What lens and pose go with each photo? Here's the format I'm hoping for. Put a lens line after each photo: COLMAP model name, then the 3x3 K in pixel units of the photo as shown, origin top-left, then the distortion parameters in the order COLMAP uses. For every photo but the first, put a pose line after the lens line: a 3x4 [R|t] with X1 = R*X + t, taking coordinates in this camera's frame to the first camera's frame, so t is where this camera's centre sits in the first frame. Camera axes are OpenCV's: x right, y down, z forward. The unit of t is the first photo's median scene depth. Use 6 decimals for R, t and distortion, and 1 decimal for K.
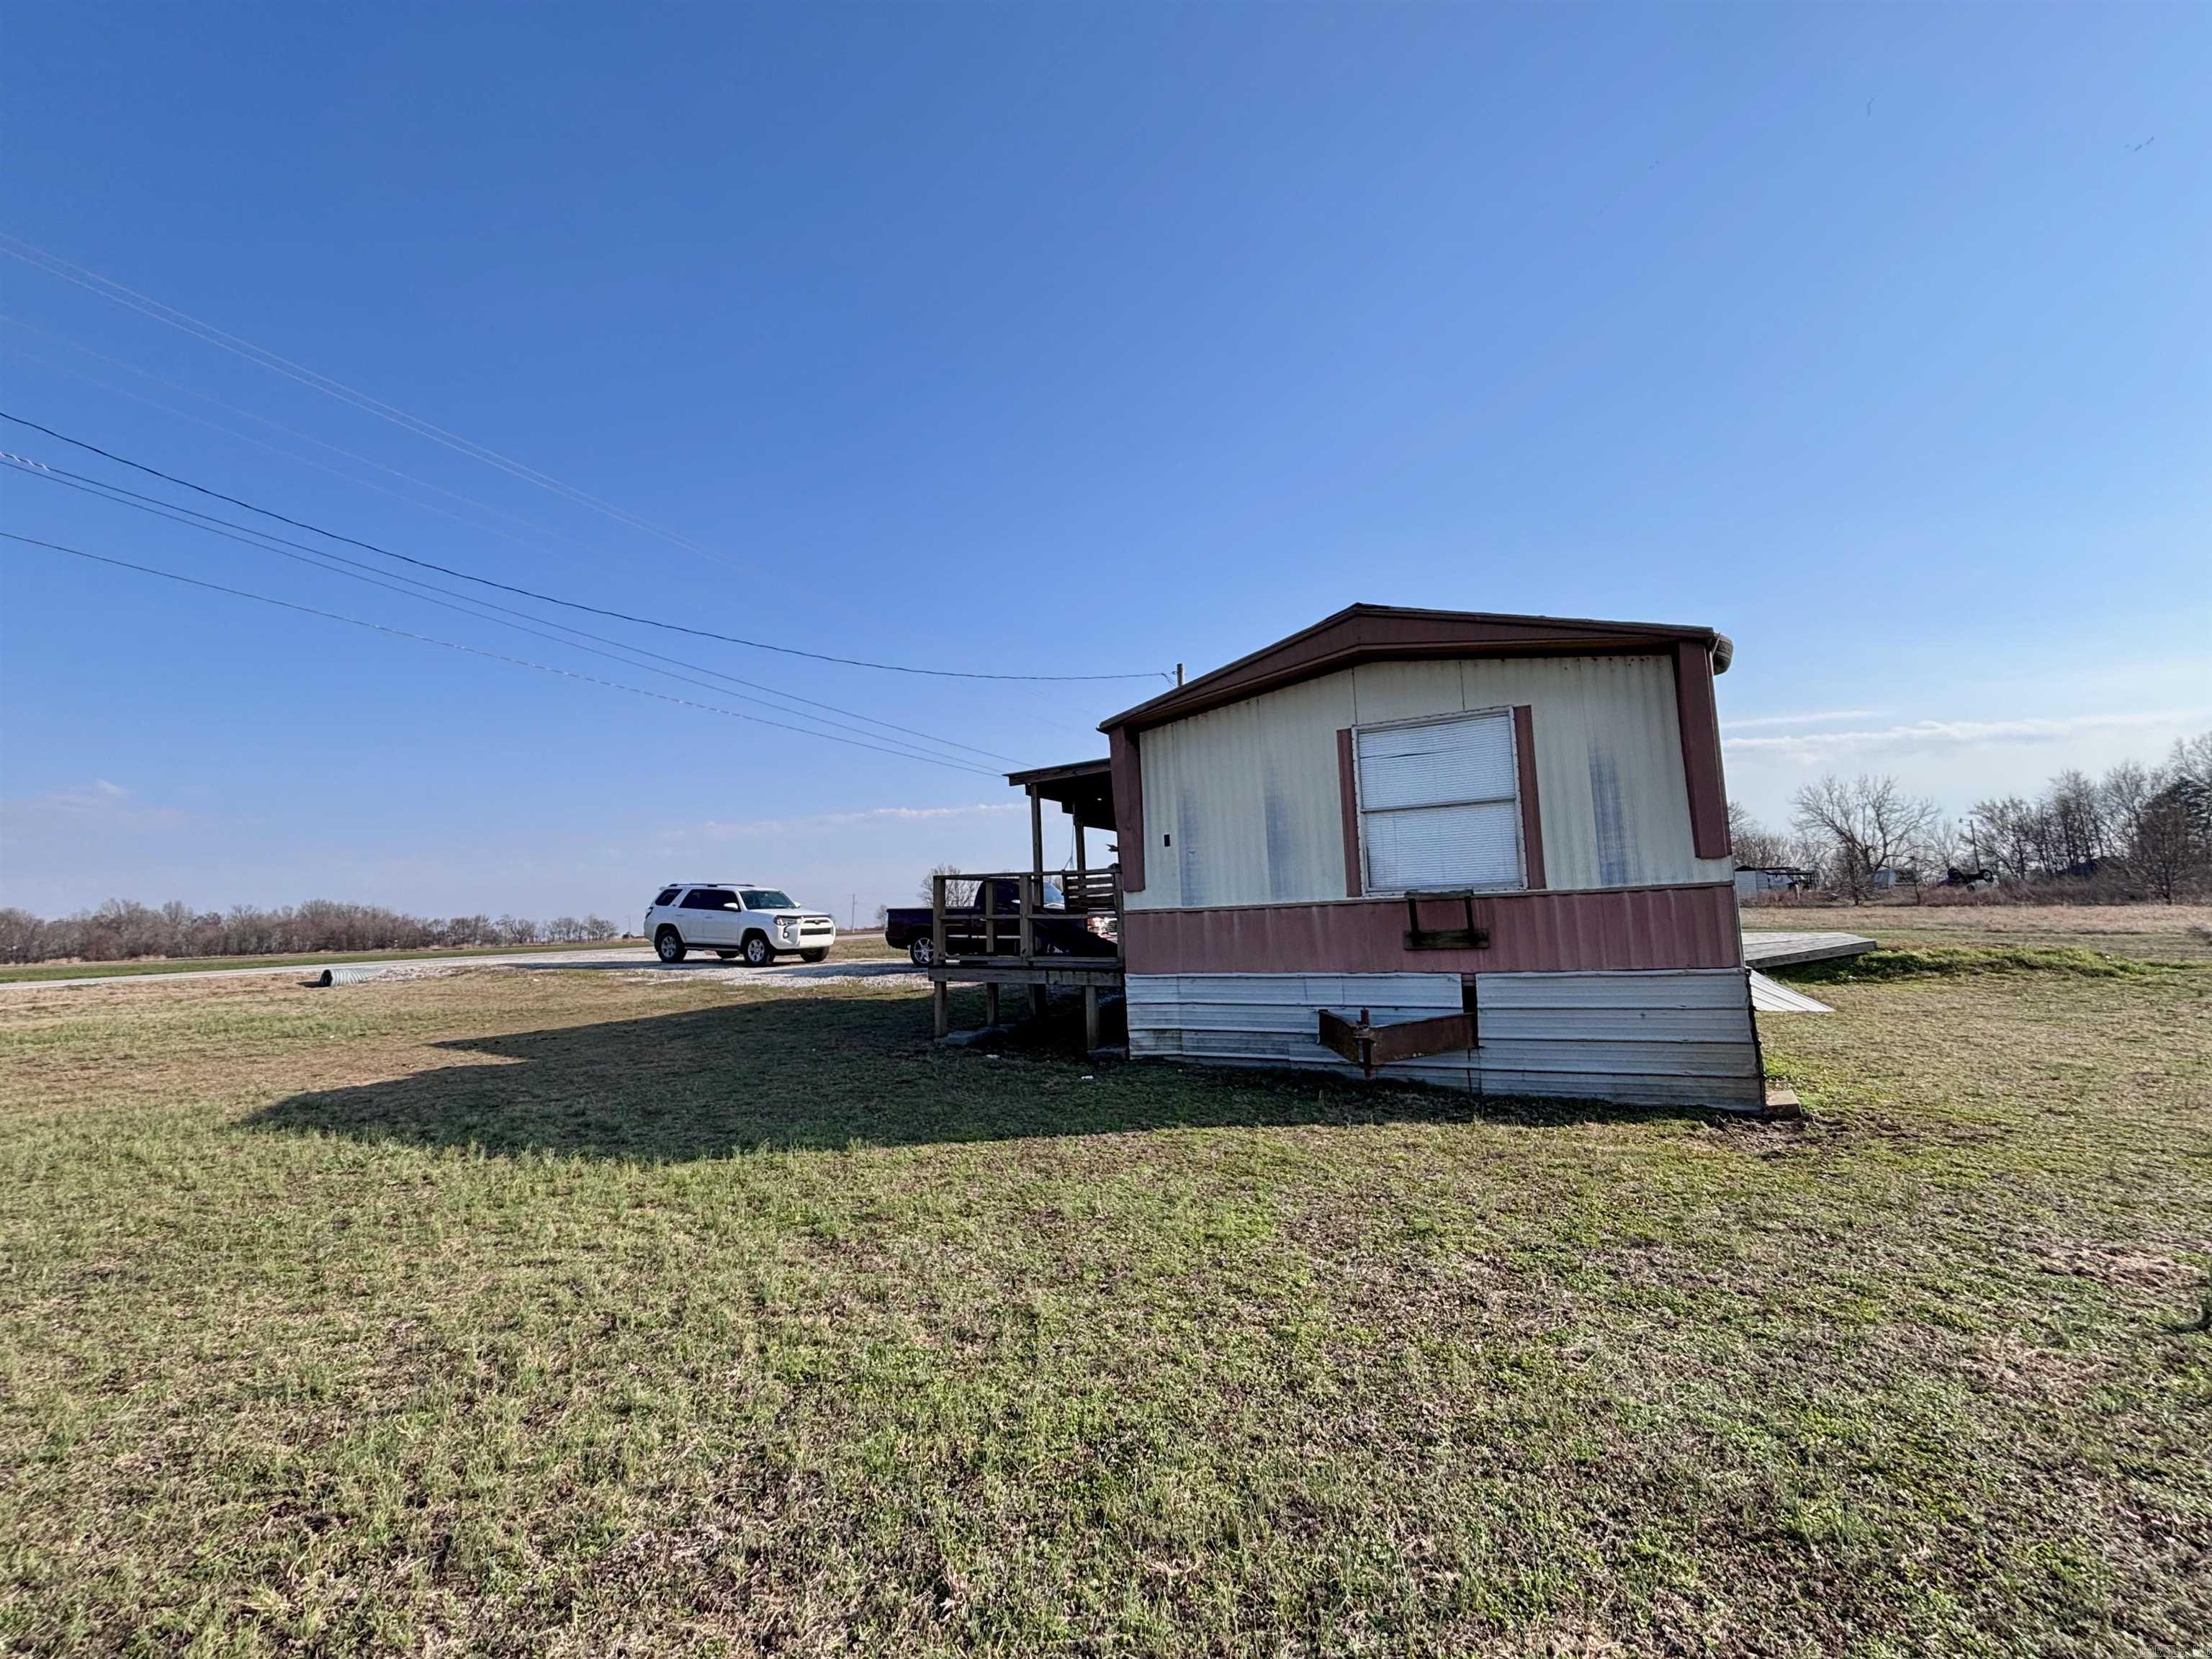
lens RADIAL K [[942.0, 0, 1106.0], [0, 942.0, 829.5], [0, 0, 1]] dist [-0.001164, 0.000602]
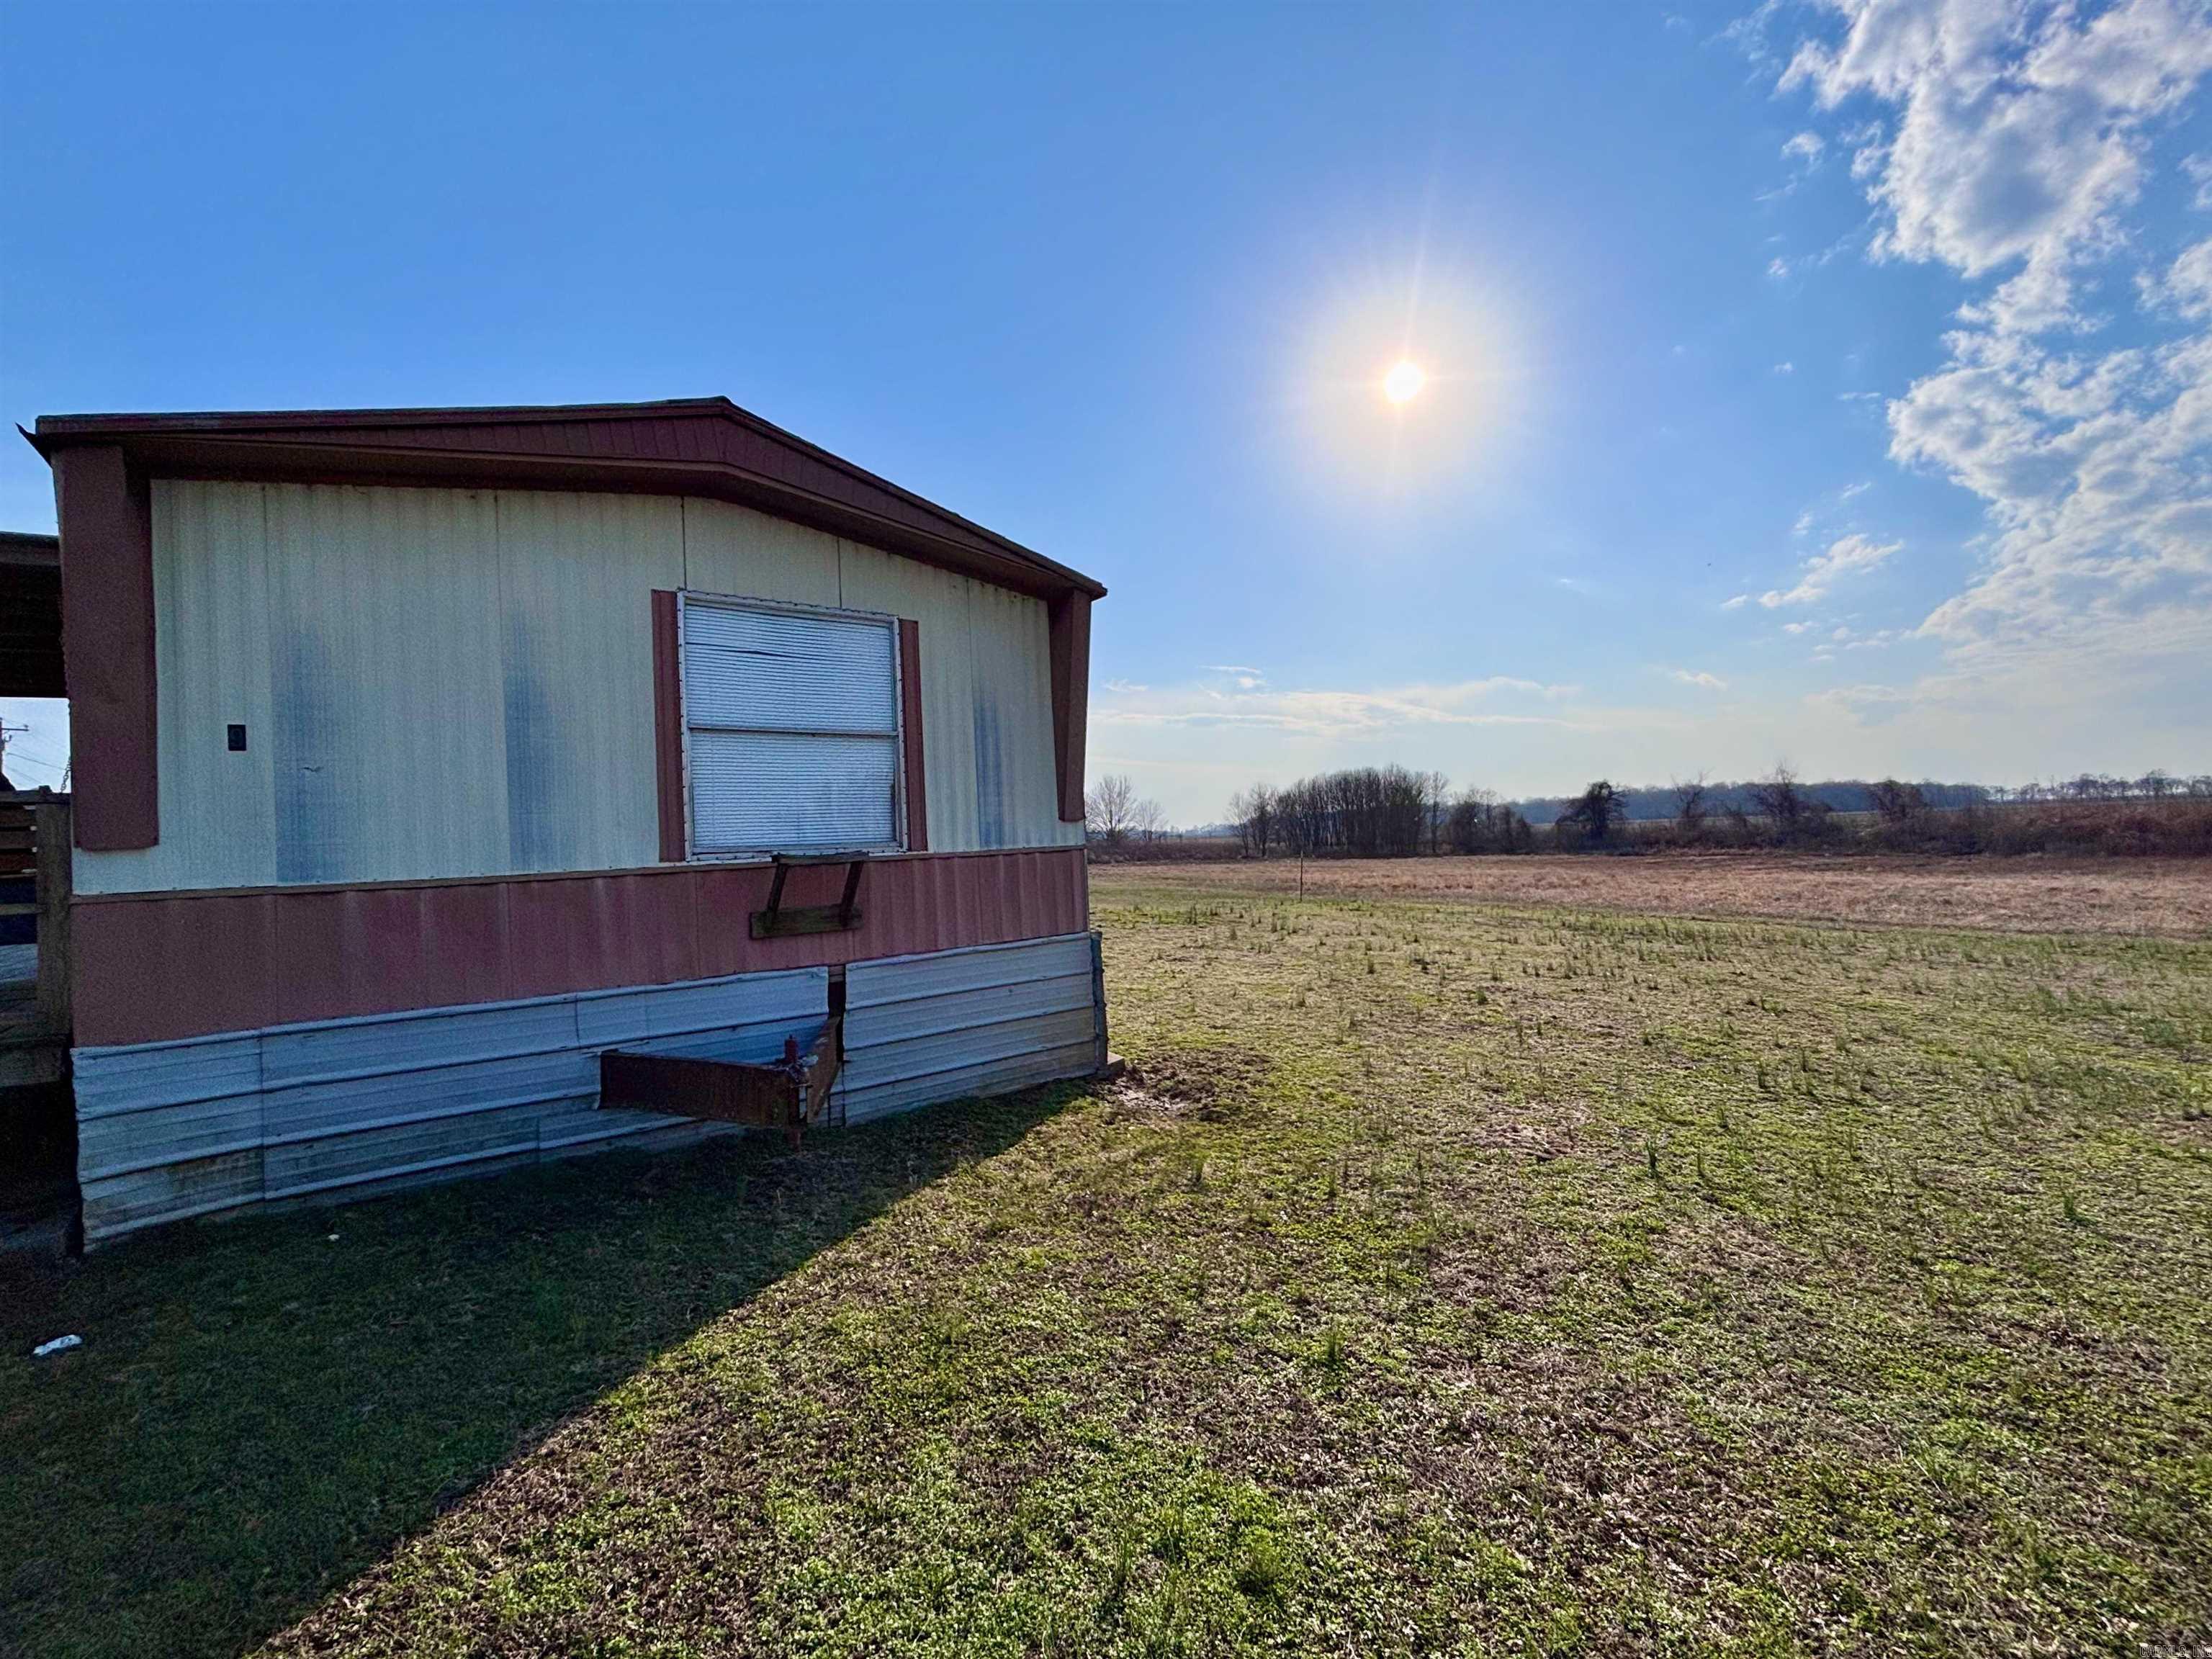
lens RADIAL K [[942.0, 0, 1106.0], [0, 942.0, 829.5], [0, 0, 1]] dist [-0.001164, 0.000602]
pose [[0.422482, 0.028819, 0.905913, -0.191006], [-0.063425, 0.997984, -0.002169, 0.034458], [-0.904150, -0.056541, 0.423458, 0.490673]]
